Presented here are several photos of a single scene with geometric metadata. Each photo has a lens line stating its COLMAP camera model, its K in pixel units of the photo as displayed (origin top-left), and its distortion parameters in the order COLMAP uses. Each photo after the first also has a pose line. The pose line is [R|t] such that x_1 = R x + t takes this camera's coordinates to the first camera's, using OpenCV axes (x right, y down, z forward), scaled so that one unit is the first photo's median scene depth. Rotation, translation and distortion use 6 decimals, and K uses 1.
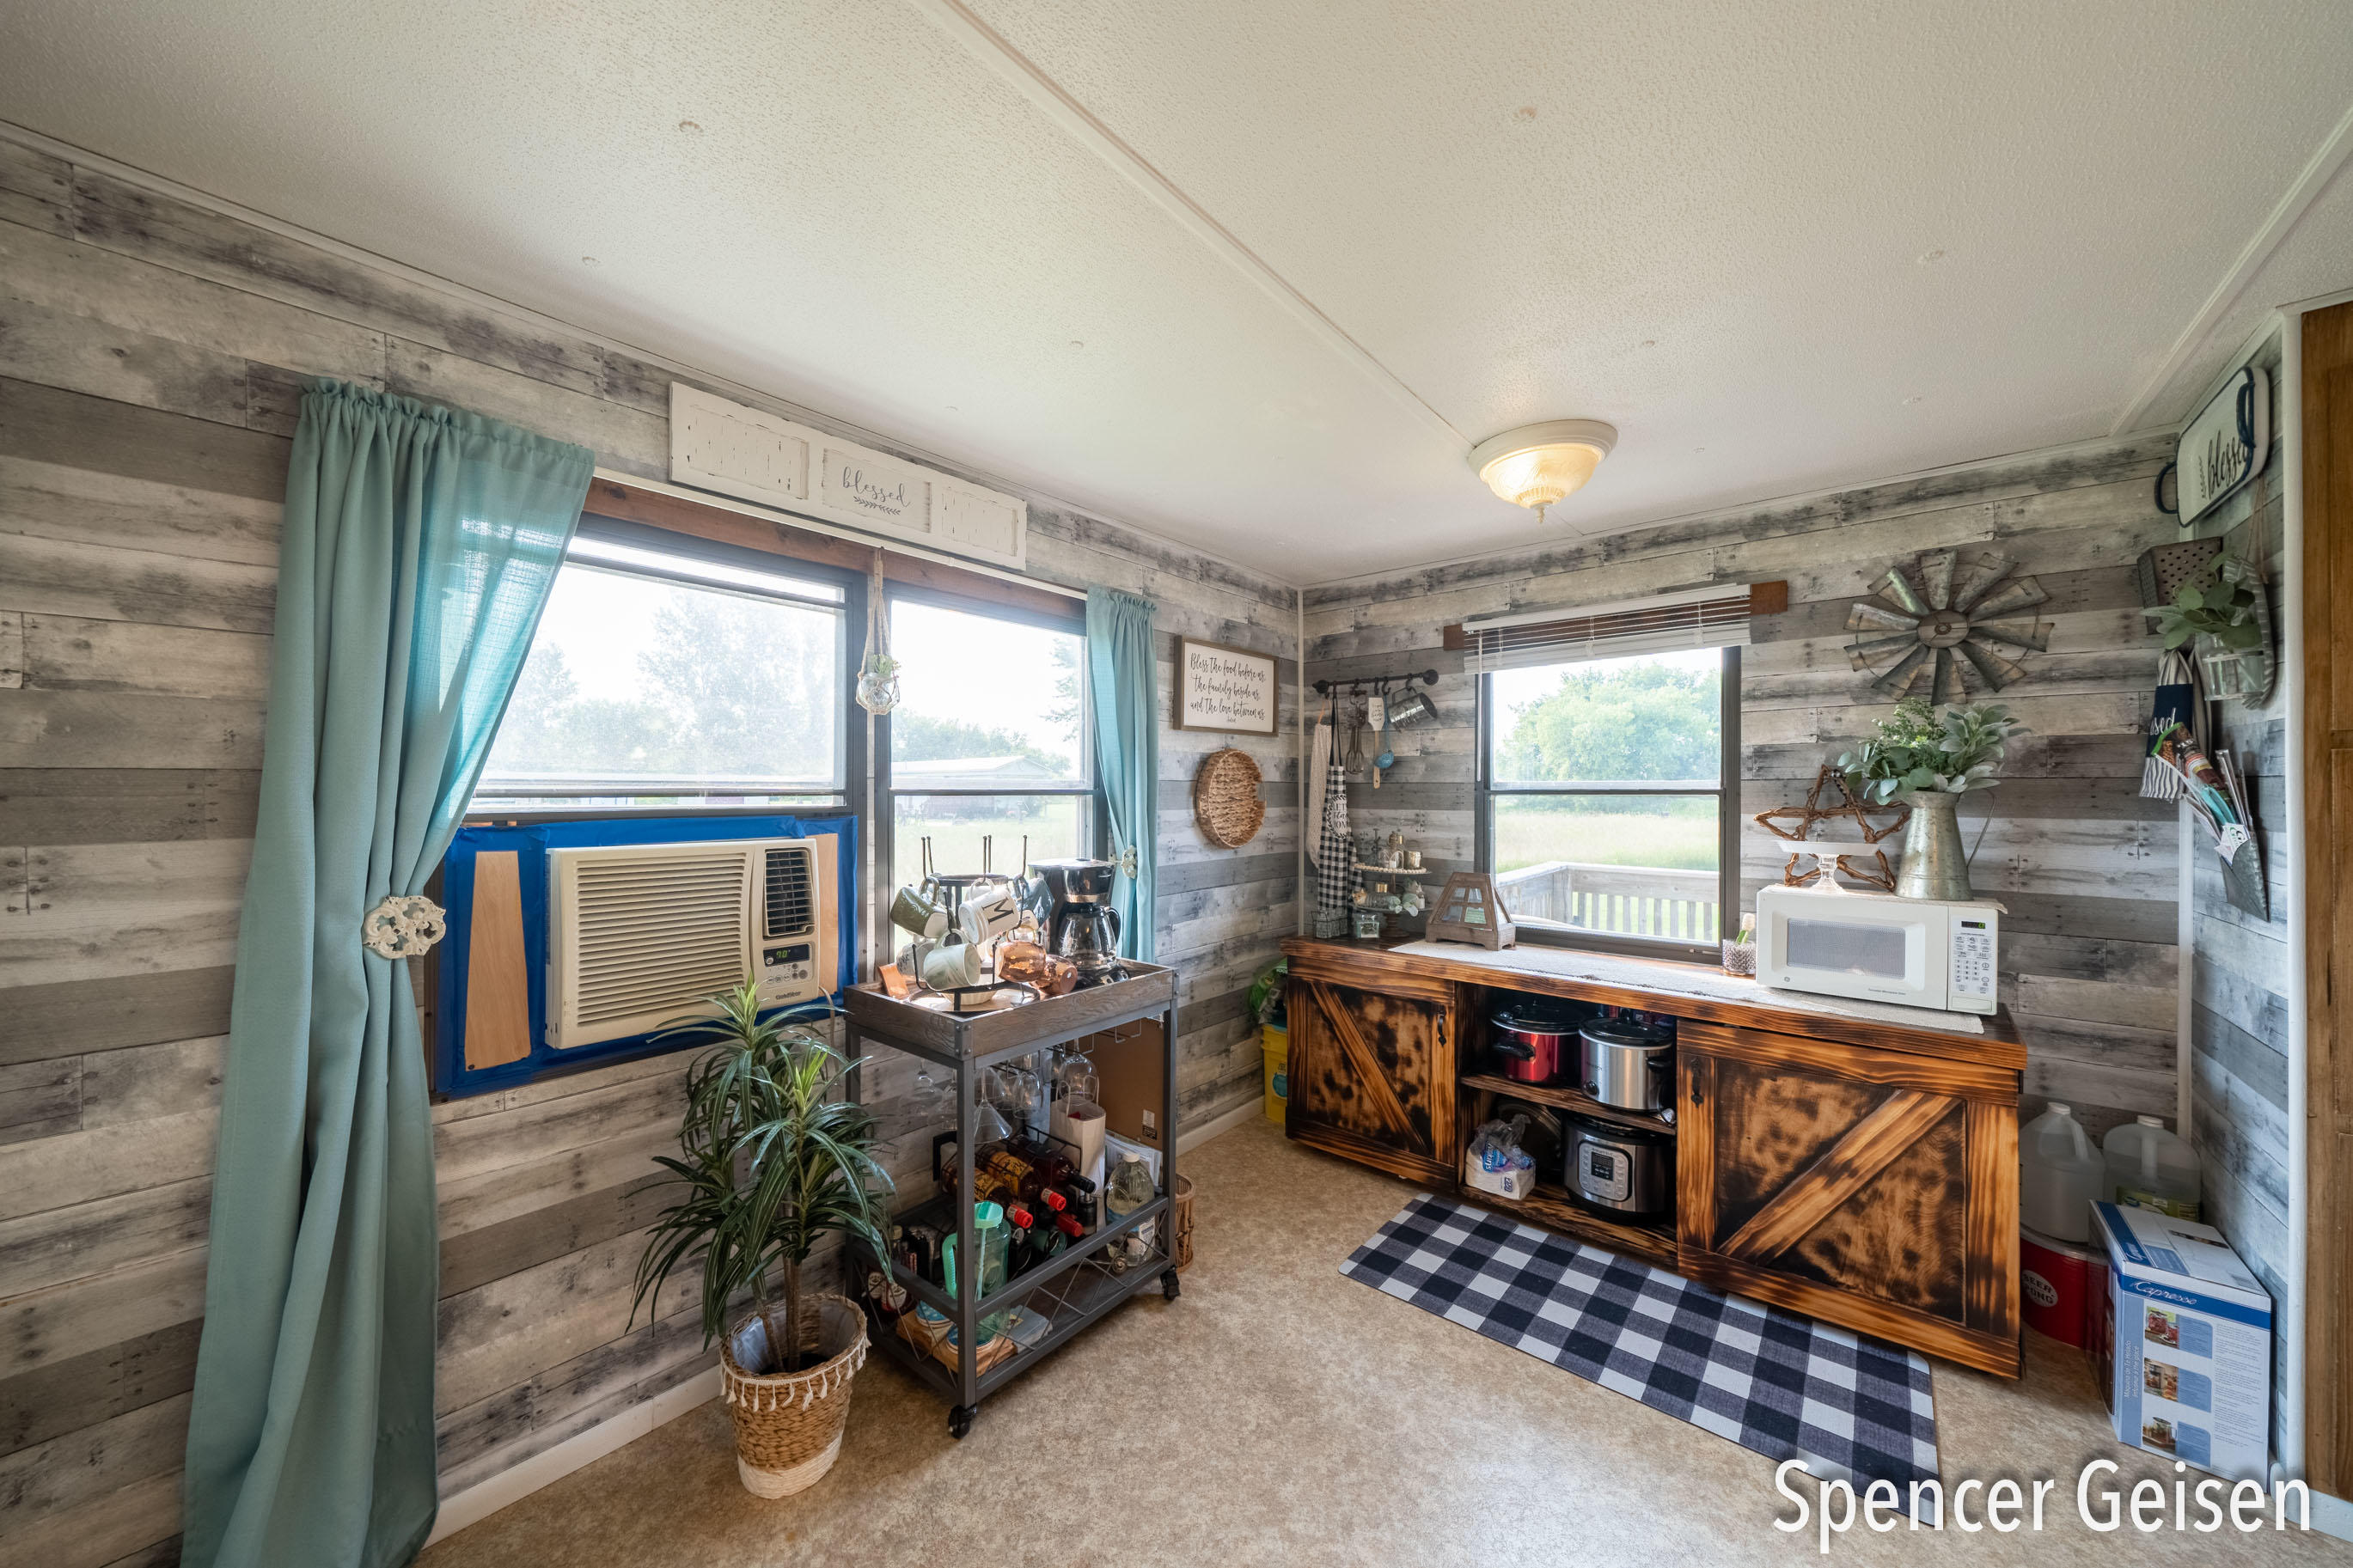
lens RADIAL K [[828.5, 0, 1167.0], [0, 828.5, 790.2], [0, 0, 1]] dist [-0.001478, 0.000555]
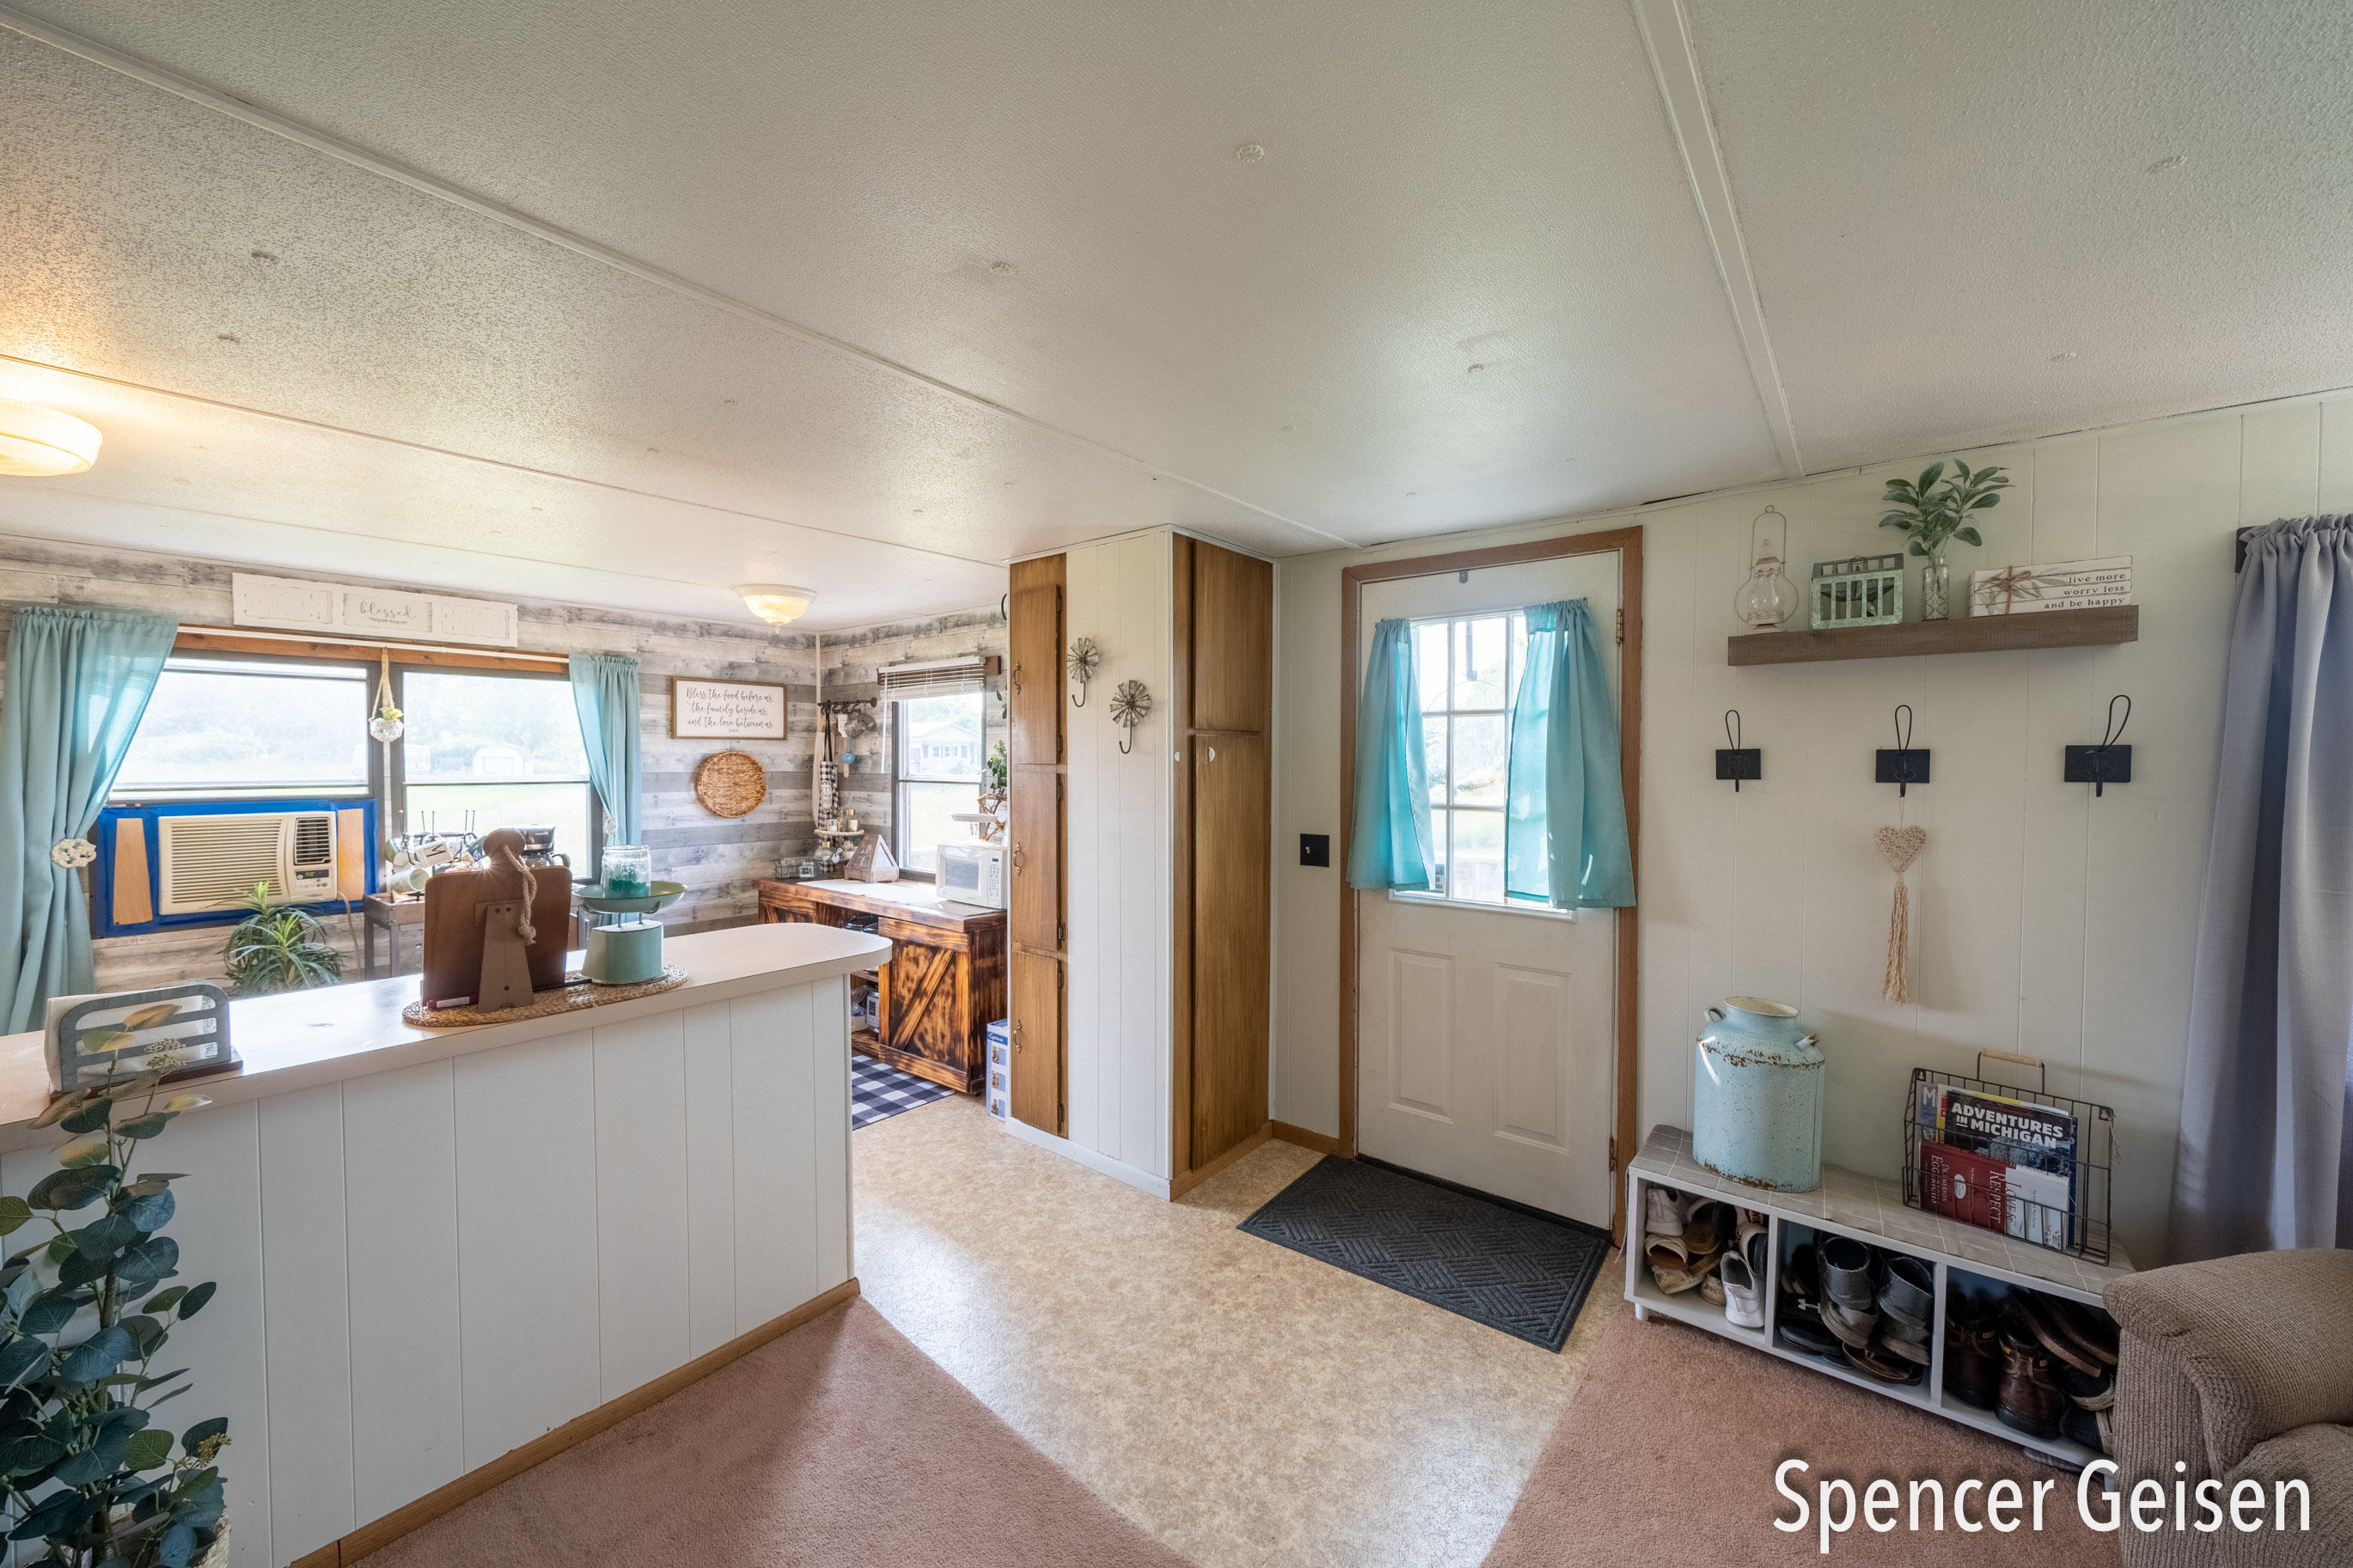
lens RADIAL K [[894.4, 0, 1168.5], [0, 894.4, 778.7], [0, 0, 1]] dist [0.000407, 0.000038]
pose [[0.999502, 0.003371, 0.031384, 1.228752], [-0.004183, 0.999658, 0.025830, -0.067372], [-0.031286, -0.025948, 0.999174, -0.937127]]
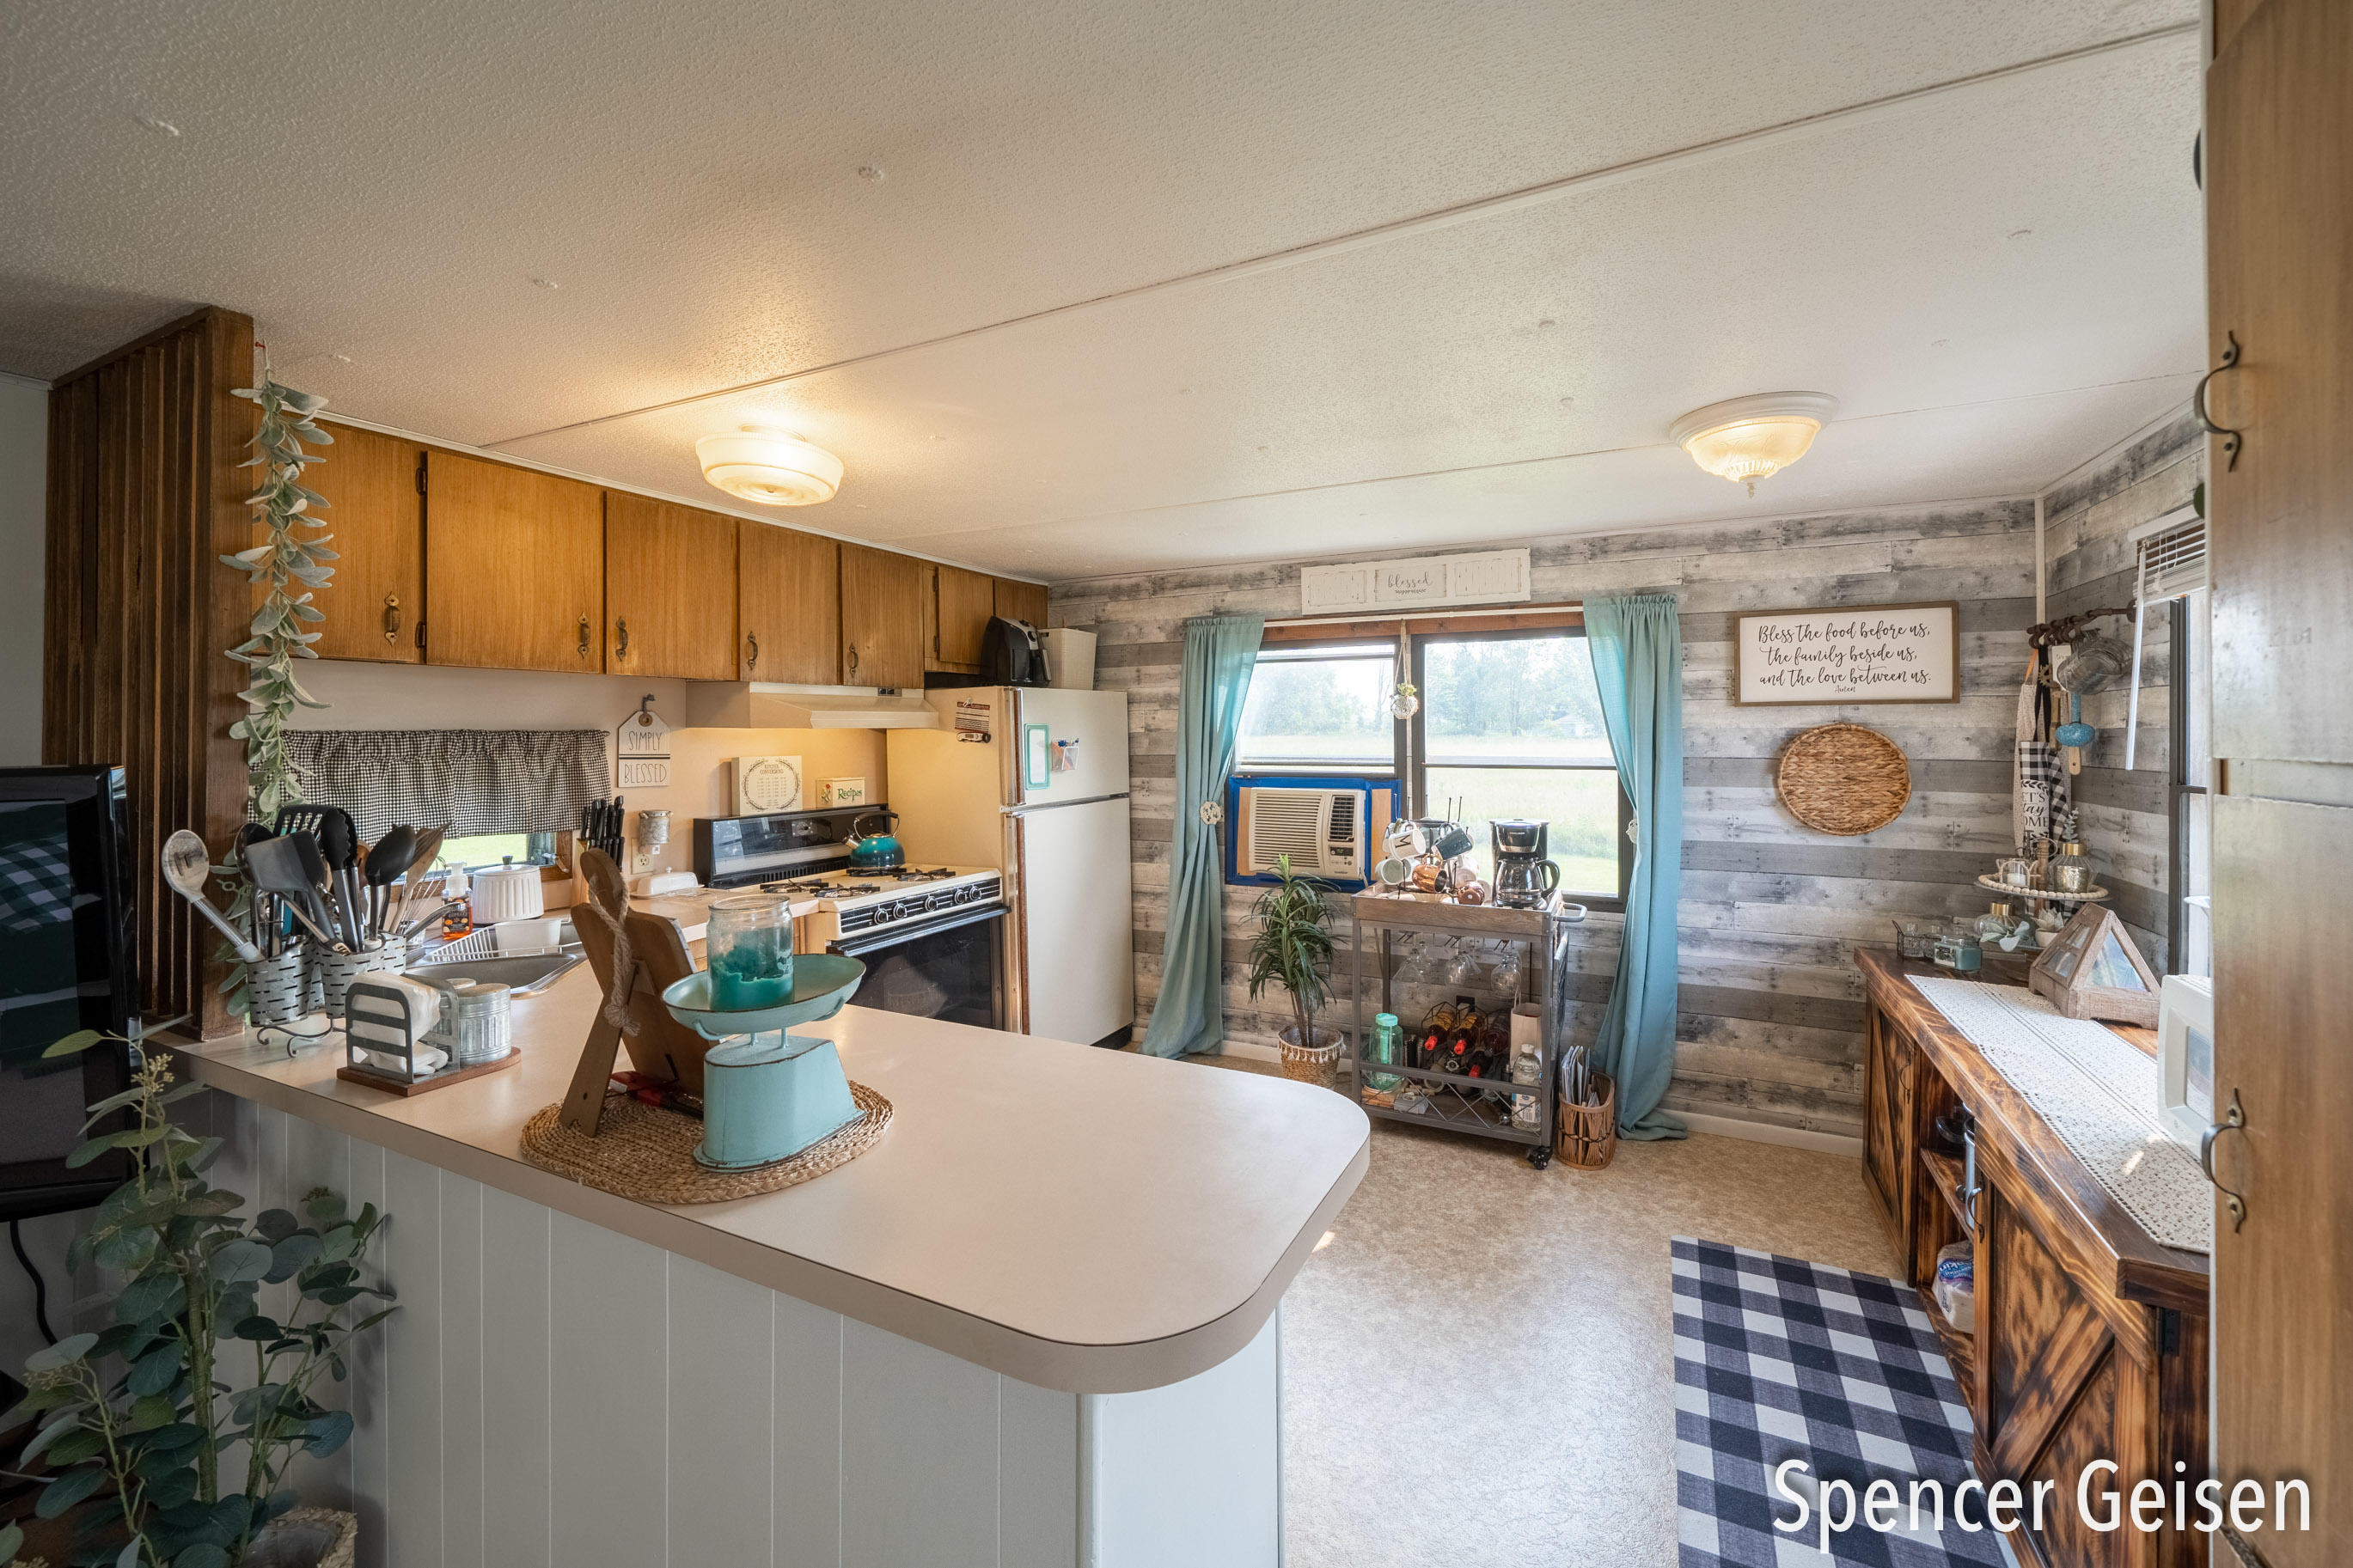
lens RADIAL K [[902.2, 0, 1223.3], [0, 902.2, 729.3], [0, 0, 1]] dist [-0.000740, -0.000042]
pose [[0.267830, -0.004962, -0.963453, 1.270455], [0.003647, 0.999985, -0.004136, -0.063273], [0.963459, -0.002406, 0.267844, 0.163148]]
